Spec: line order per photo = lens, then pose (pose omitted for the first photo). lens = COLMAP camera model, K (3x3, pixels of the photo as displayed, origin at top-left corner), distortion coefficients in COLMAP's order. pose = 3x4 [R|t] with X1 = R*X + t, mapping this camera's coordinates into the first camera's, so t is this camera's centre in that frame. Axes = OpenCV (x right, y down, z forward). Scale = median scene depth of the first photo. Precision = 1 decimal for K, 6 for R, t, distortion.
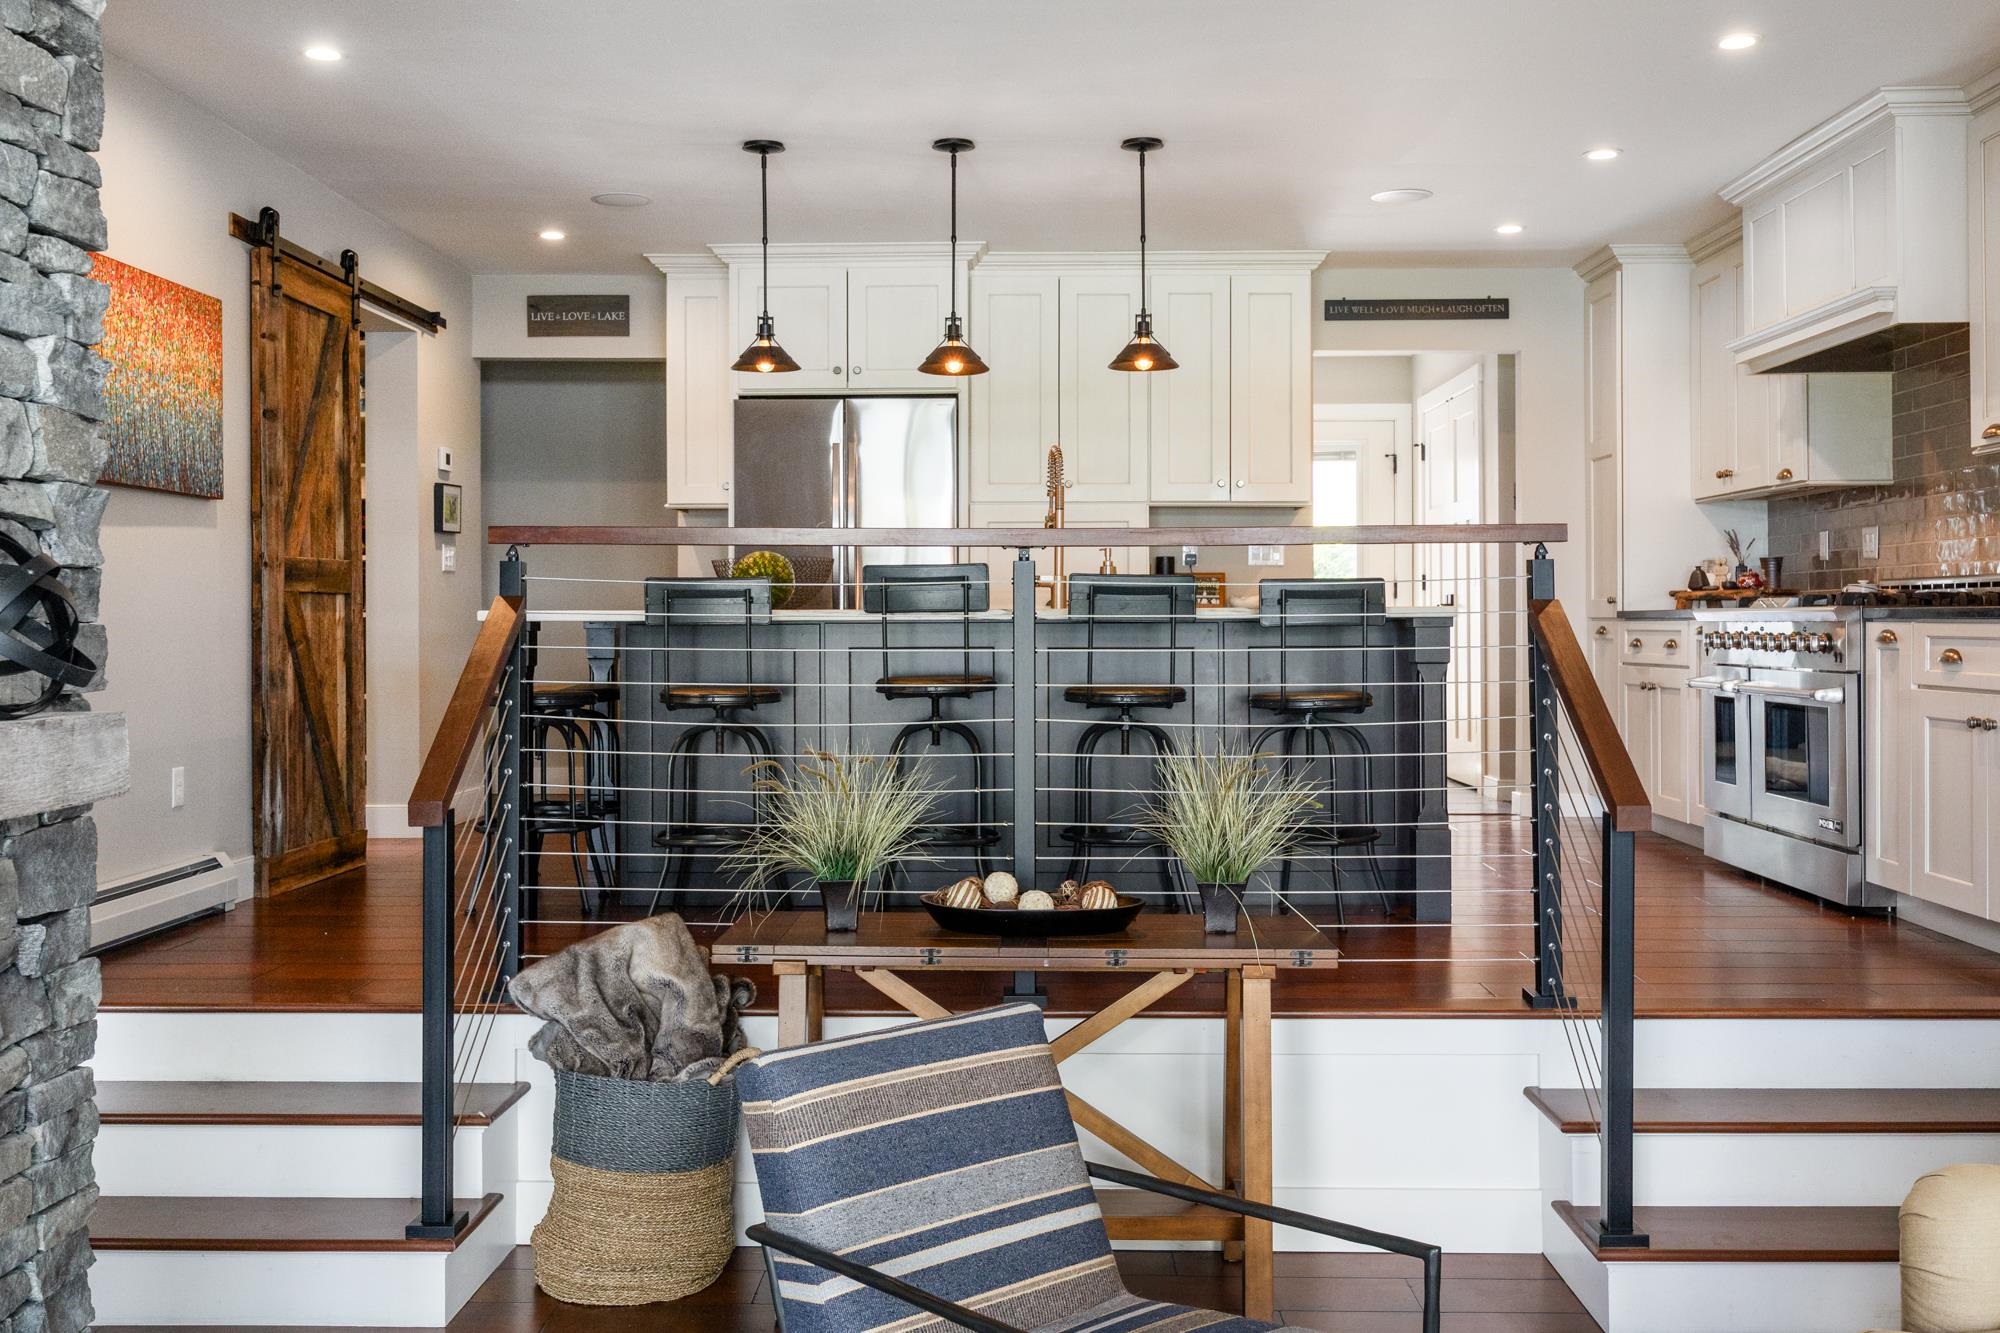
lens RADIAL K [[1901.7, 0, 983.5], [0, 1901.7, 619.0], [0, 0, 1]] dist [-0.019816, 0.000000]
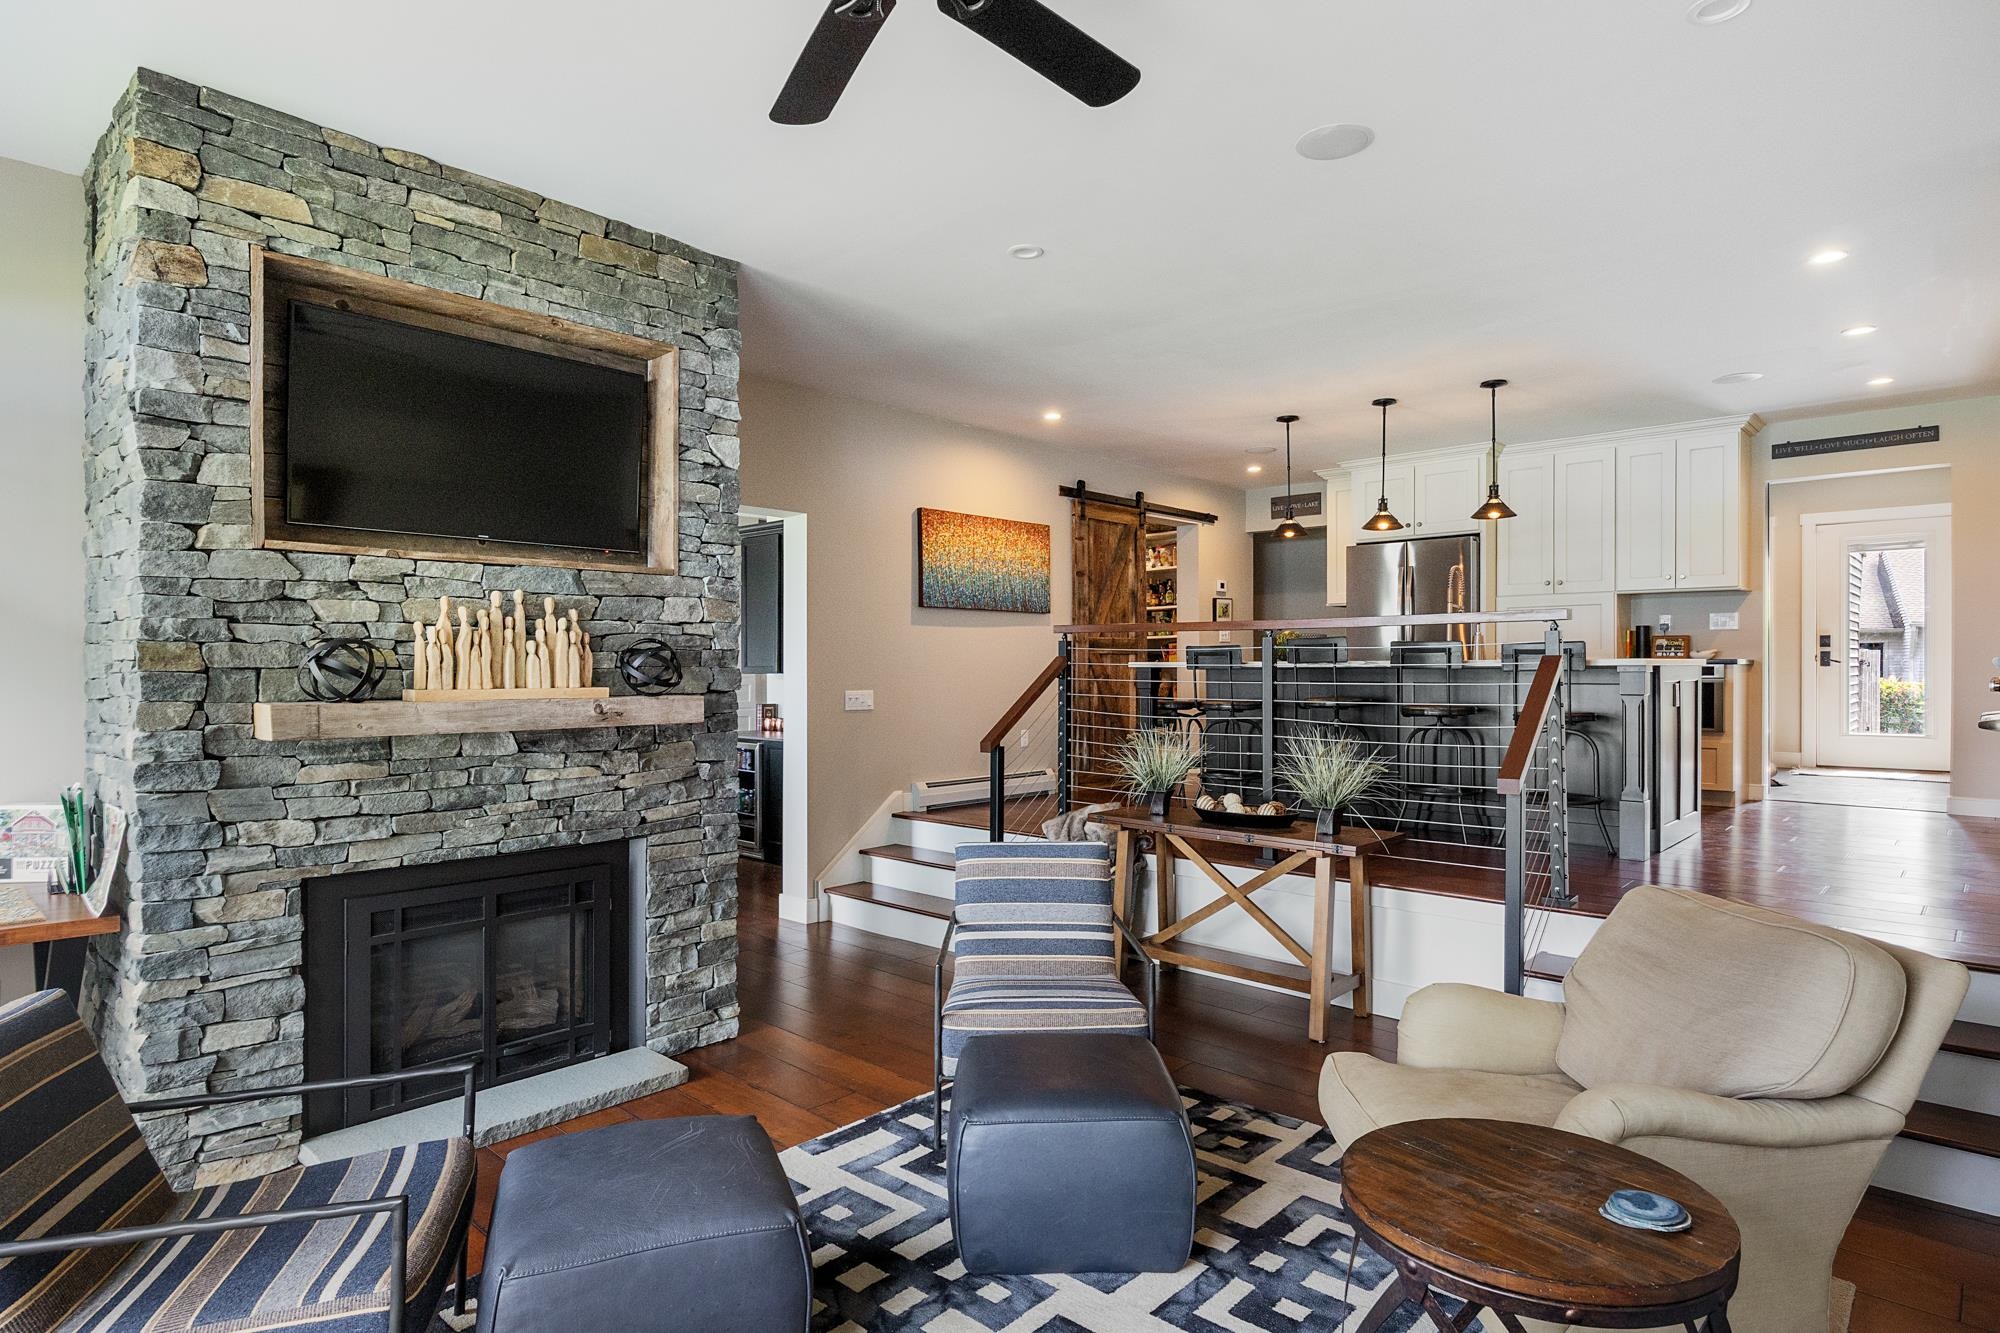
lens RADIAL K [[1088.3, 0, 997.9], [0, 1088.3, 667.0], [0, 0, 1]] dist [-0.003078, -0.001145]
pose [[0.741738, 0.001566, -0.670688, 0.379981], [-0.000586, 0.999998, 0.001687, -0.000817], [0.670689, -0.000858, 0.741738, -0.007497]]
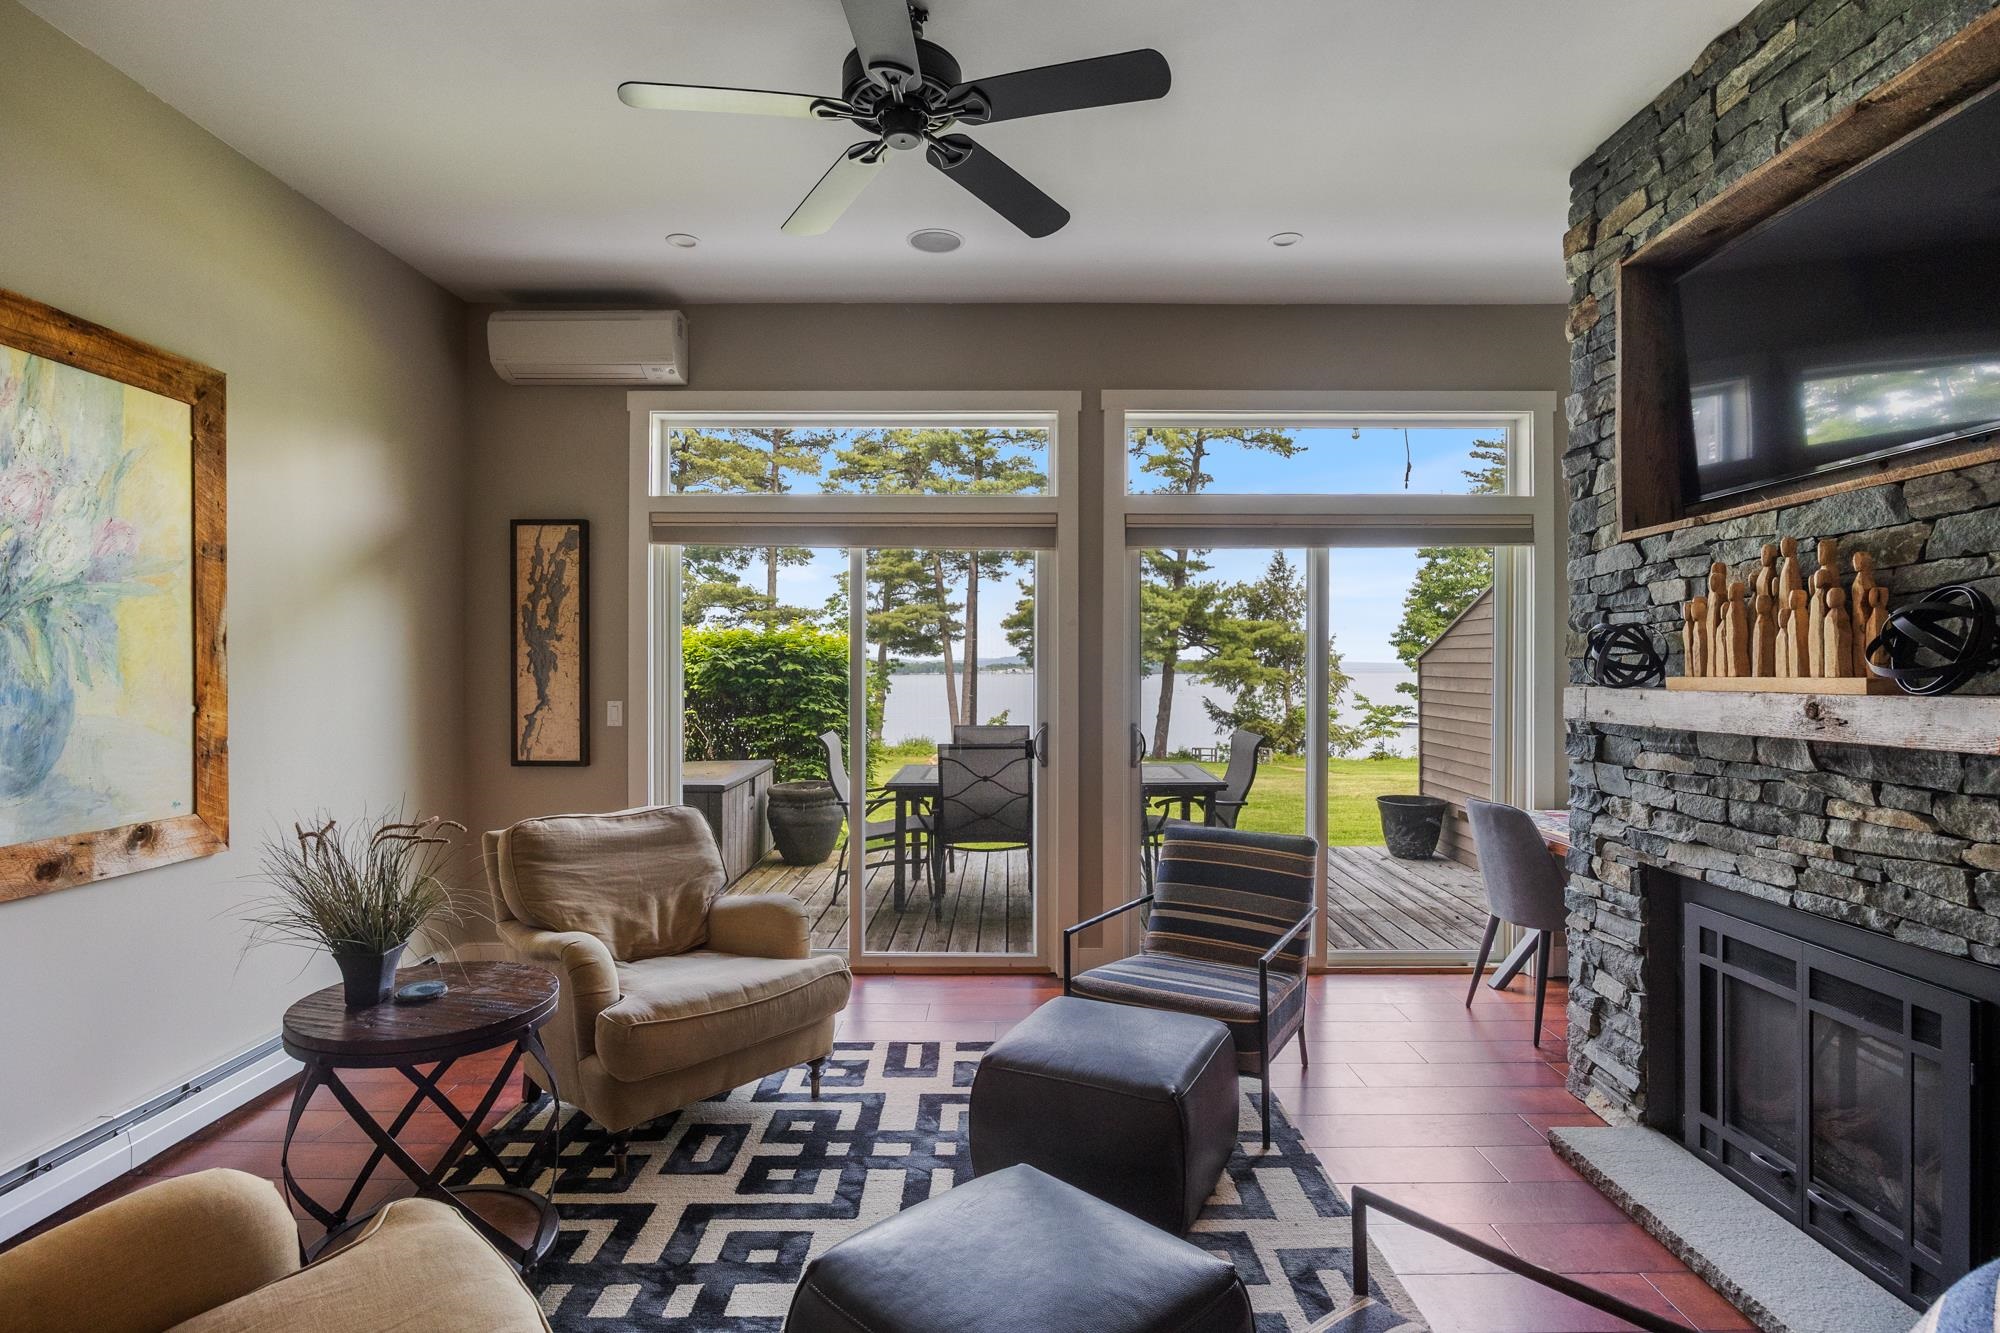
lens RADIAL K [[994.8, 0, 999.1], [0, 994.8, 671.6], [0, 0, 1]] dist [-0.011872, 0.000767]
pose [[-0.999847, -0.001578, -0.017447, 0.120594], [-0.001570, 0.999999, -0.000481, 0.009641], [0.017448, -0.000454, -0.999848, 0.583384]]
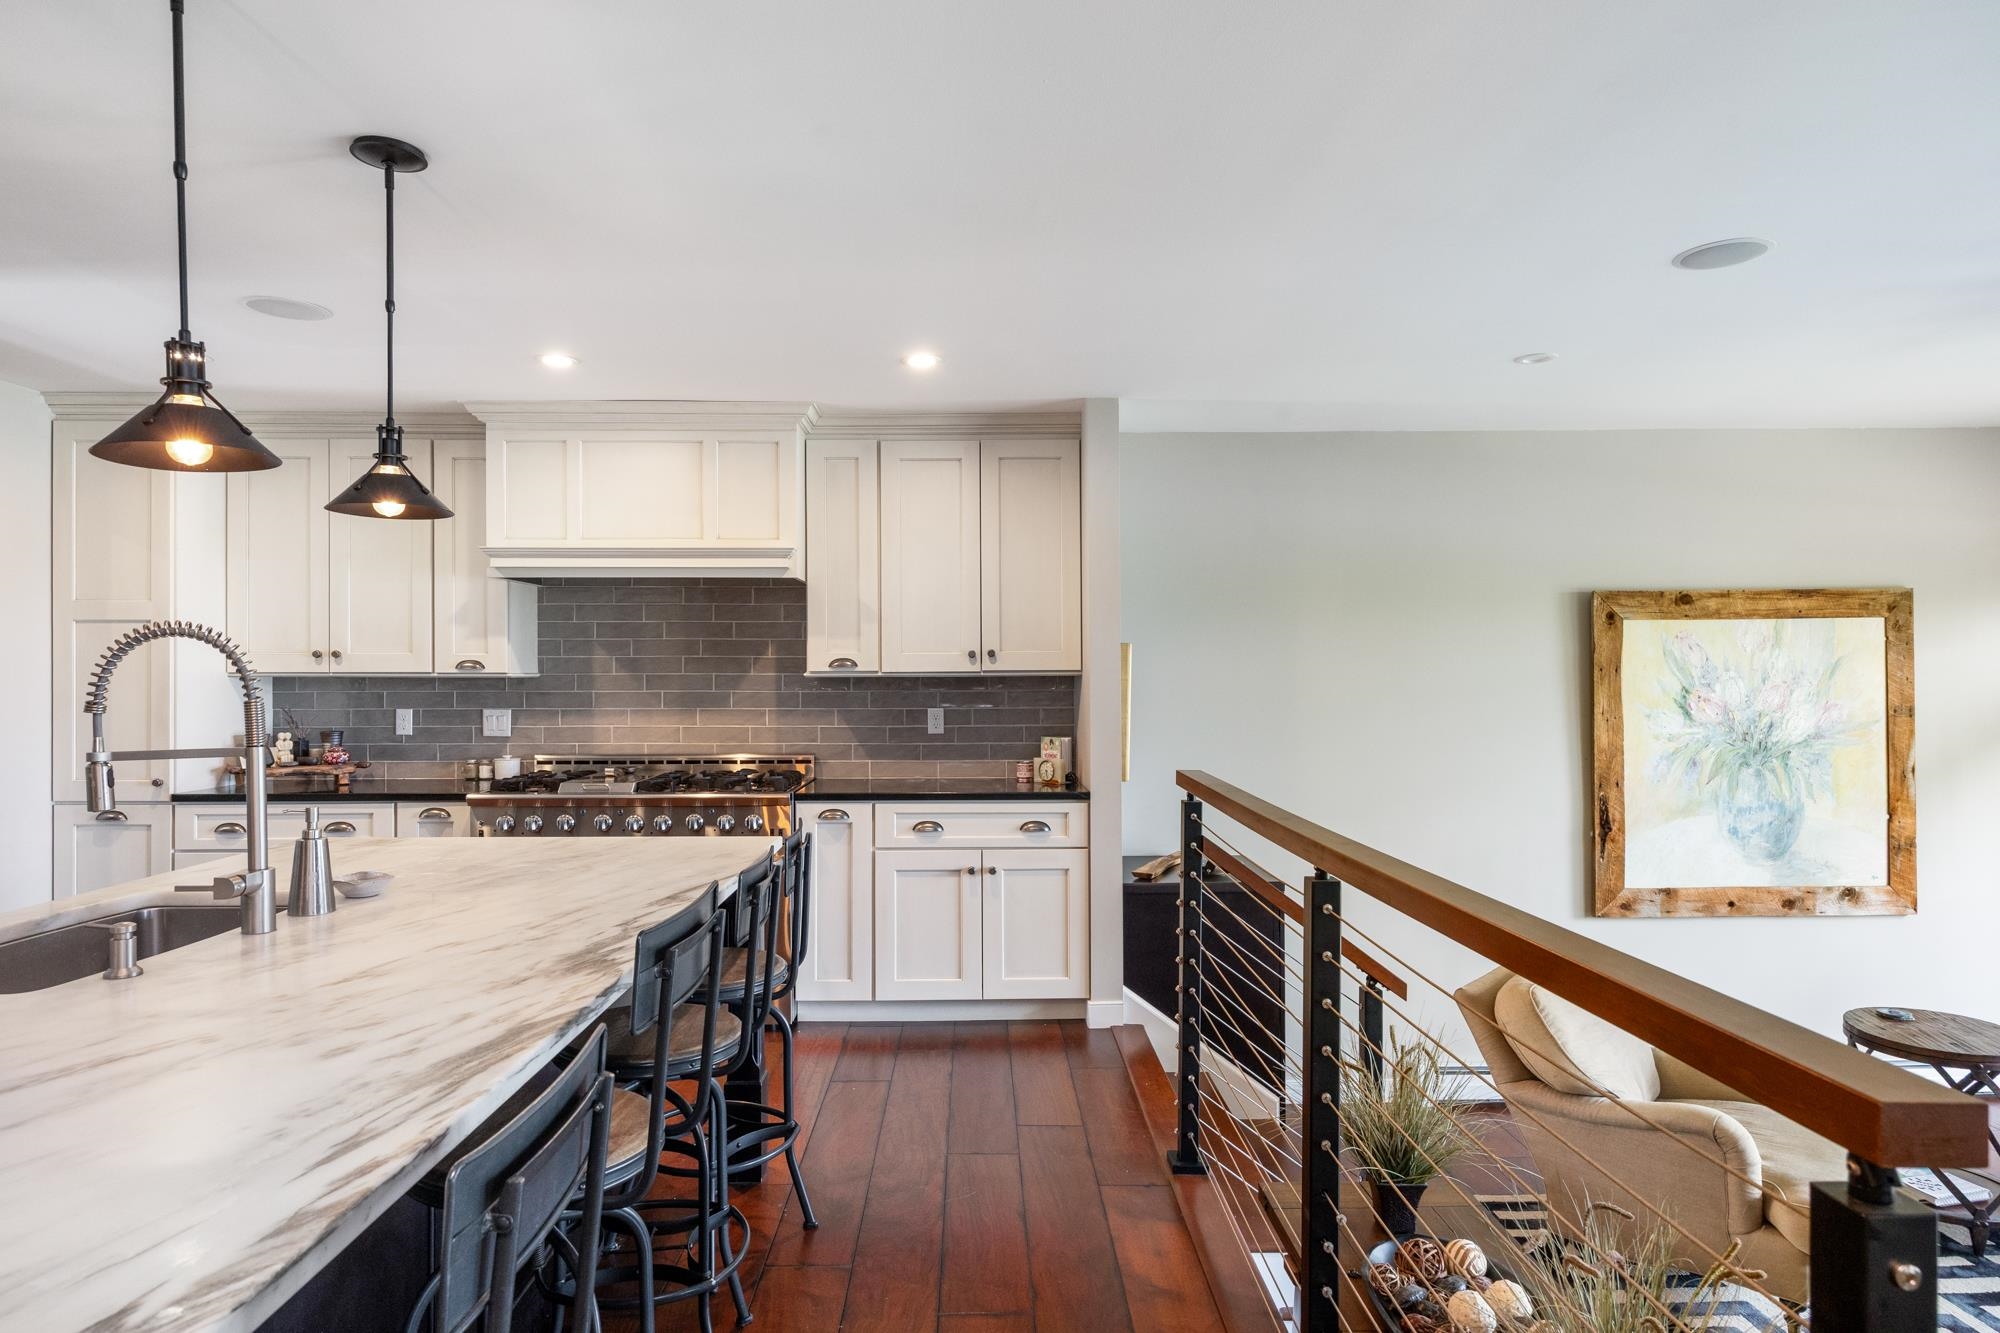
lens RADIAL K [[1141.8, 0, 999.5], [0, 1141.8, 670.8], [0, 0, 1]] dist [0.000230, 0.003198]
pose [[-0.058776, 0.003554, 0.998265, -0.273309], [-0.000034, 0.999994, -0.003563, -0.070748], [-0.998271, -0.000243, -0.058775, 0.787125]]
